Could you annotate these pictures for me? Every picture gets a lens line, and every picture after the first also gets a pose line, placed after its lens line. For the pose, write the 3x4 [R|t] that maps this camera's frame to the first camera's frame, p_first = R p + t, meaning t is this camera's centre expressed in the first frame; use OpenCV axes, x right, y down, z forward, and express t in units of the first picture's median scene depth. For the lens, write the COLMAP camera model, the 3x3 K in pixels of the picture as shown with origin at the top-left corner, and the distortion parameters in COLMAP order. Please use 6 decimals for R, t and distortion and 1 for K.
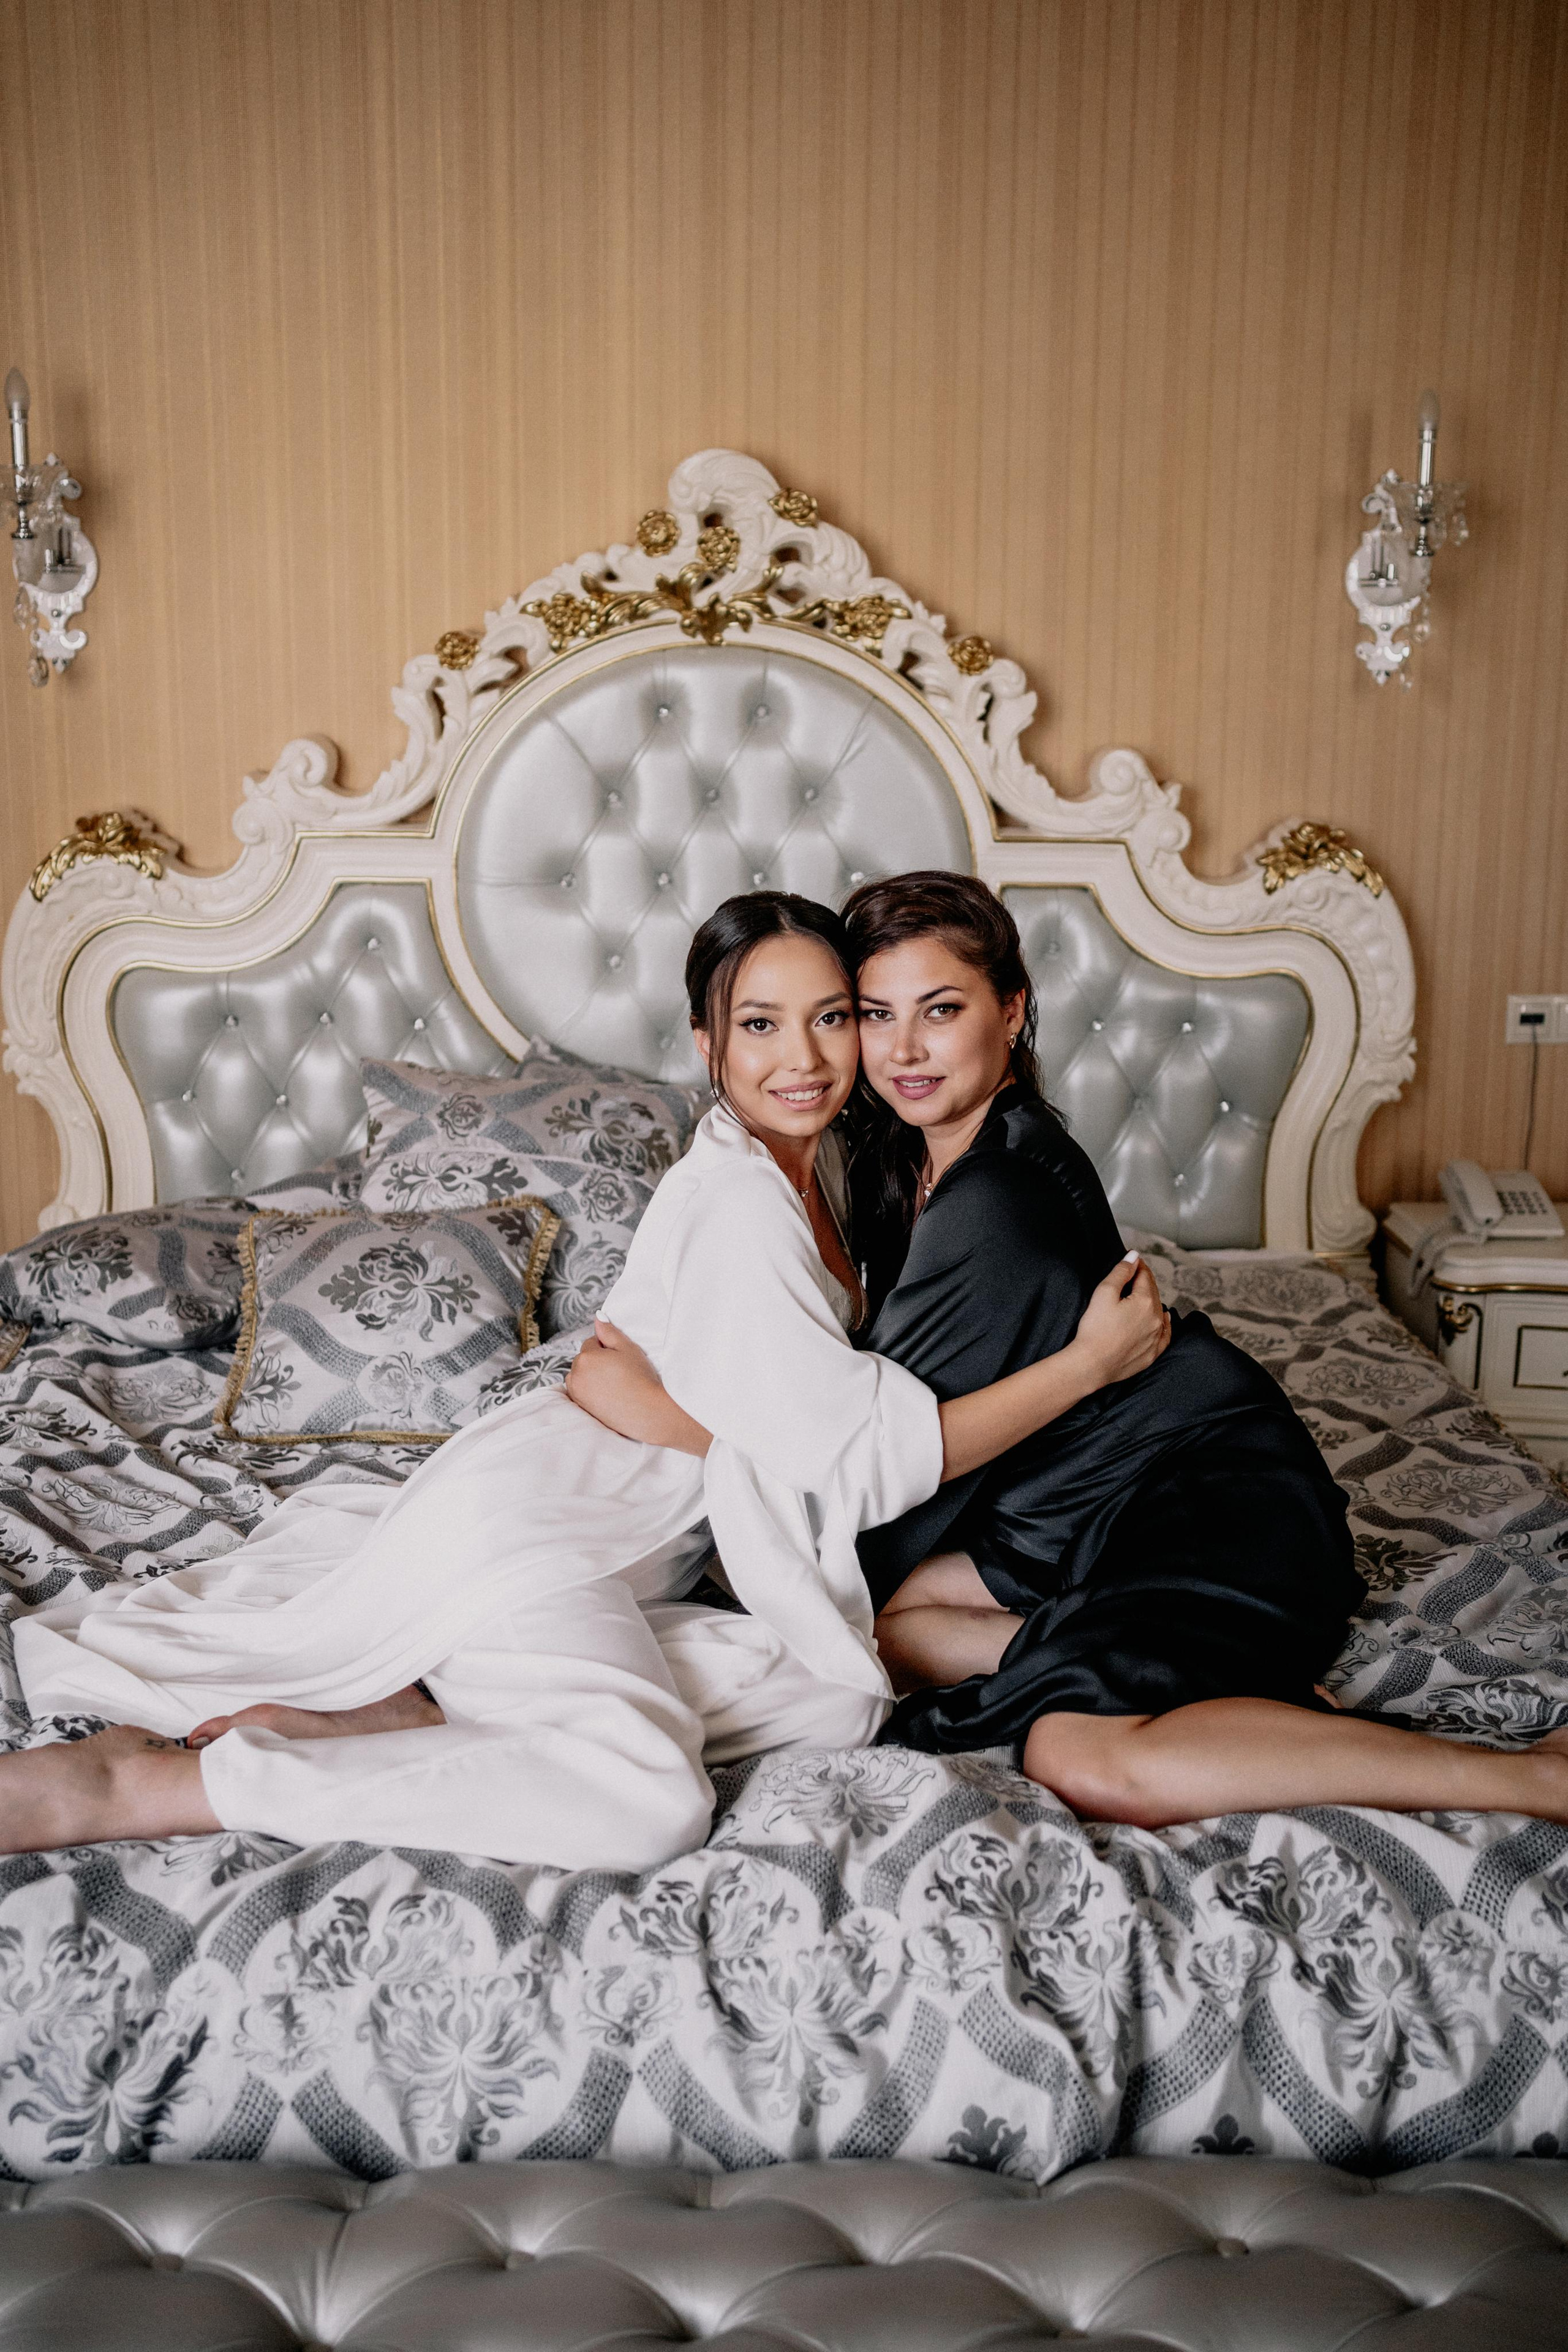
lens RADIAL K [[2507.1, 0, 784.0], [0, 2507.1, 1176.0], [0, 0, 1]] dist [-0.081964, -0.002861]
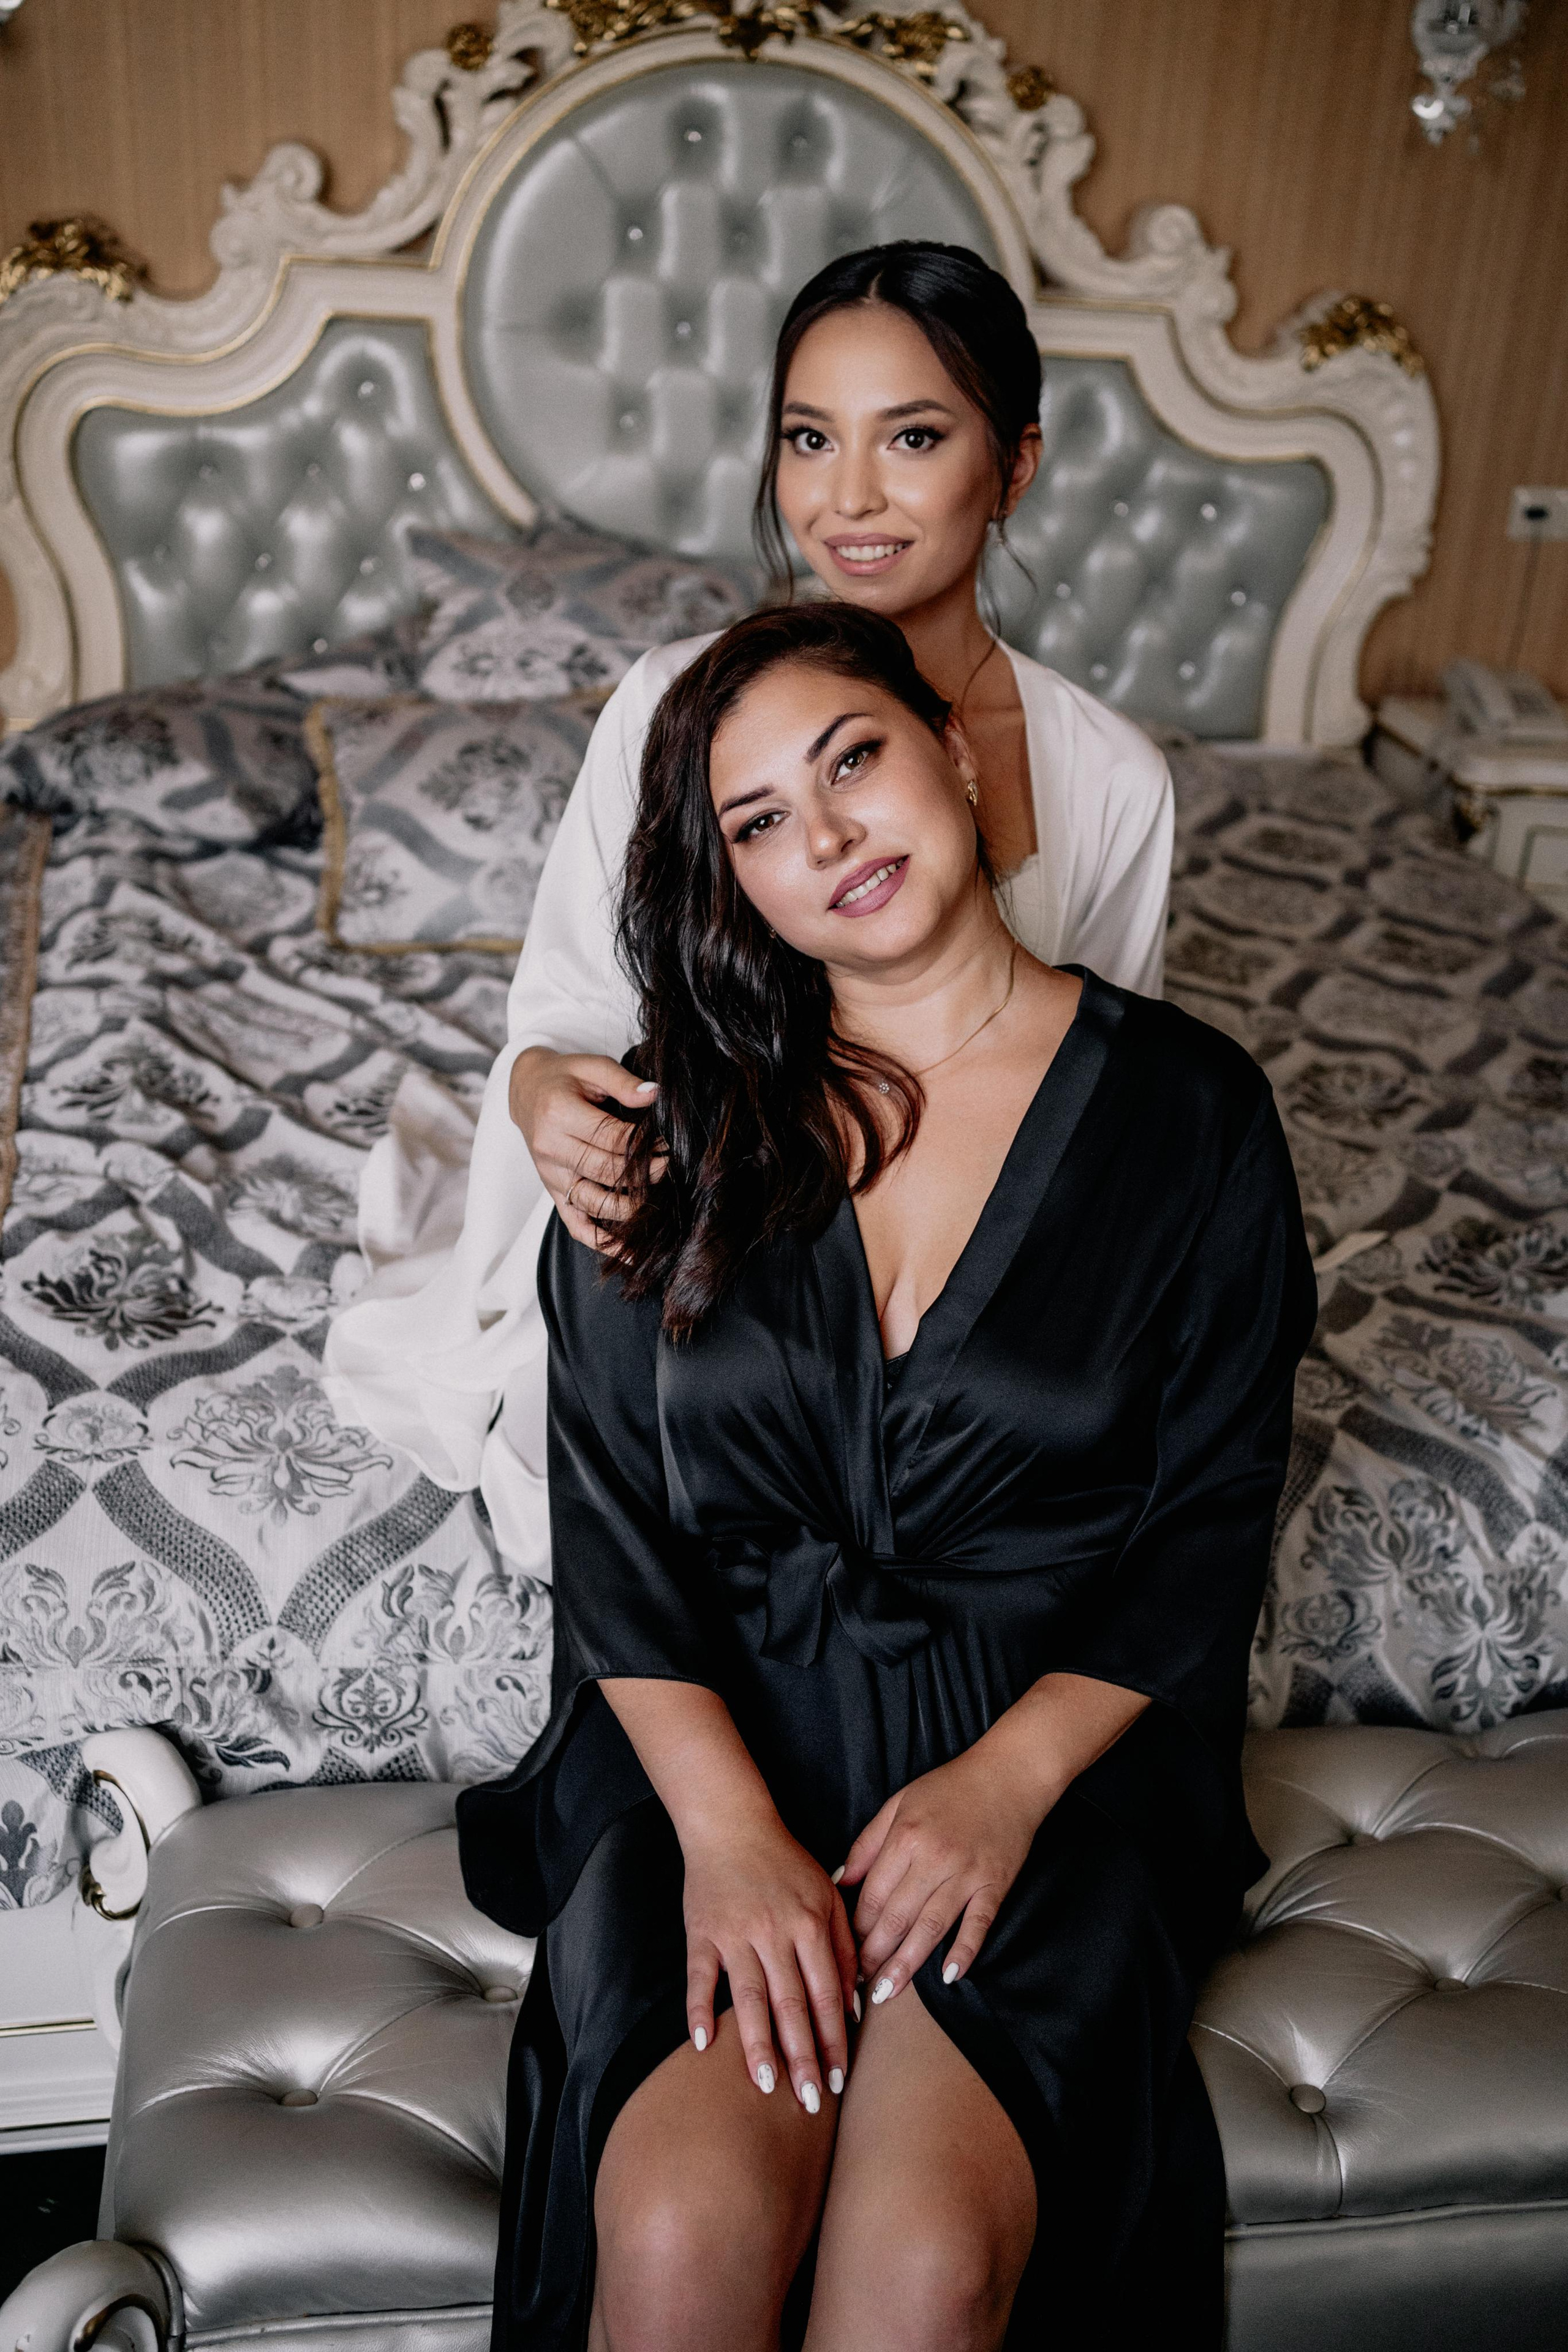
lens RADIAL K [[2362.4, 0, 784.0], [0, 2362.4, 1176.0], [0, 0, 1]] dist [0.003875, 0.009195]
pose [[0.988242, -0.009814, 0.152583, -0.152100], [-0.026539, 0.971781, 0.234388, -0.019828], [-0.150578, -0.235681, 0.960094, 0.075384]]
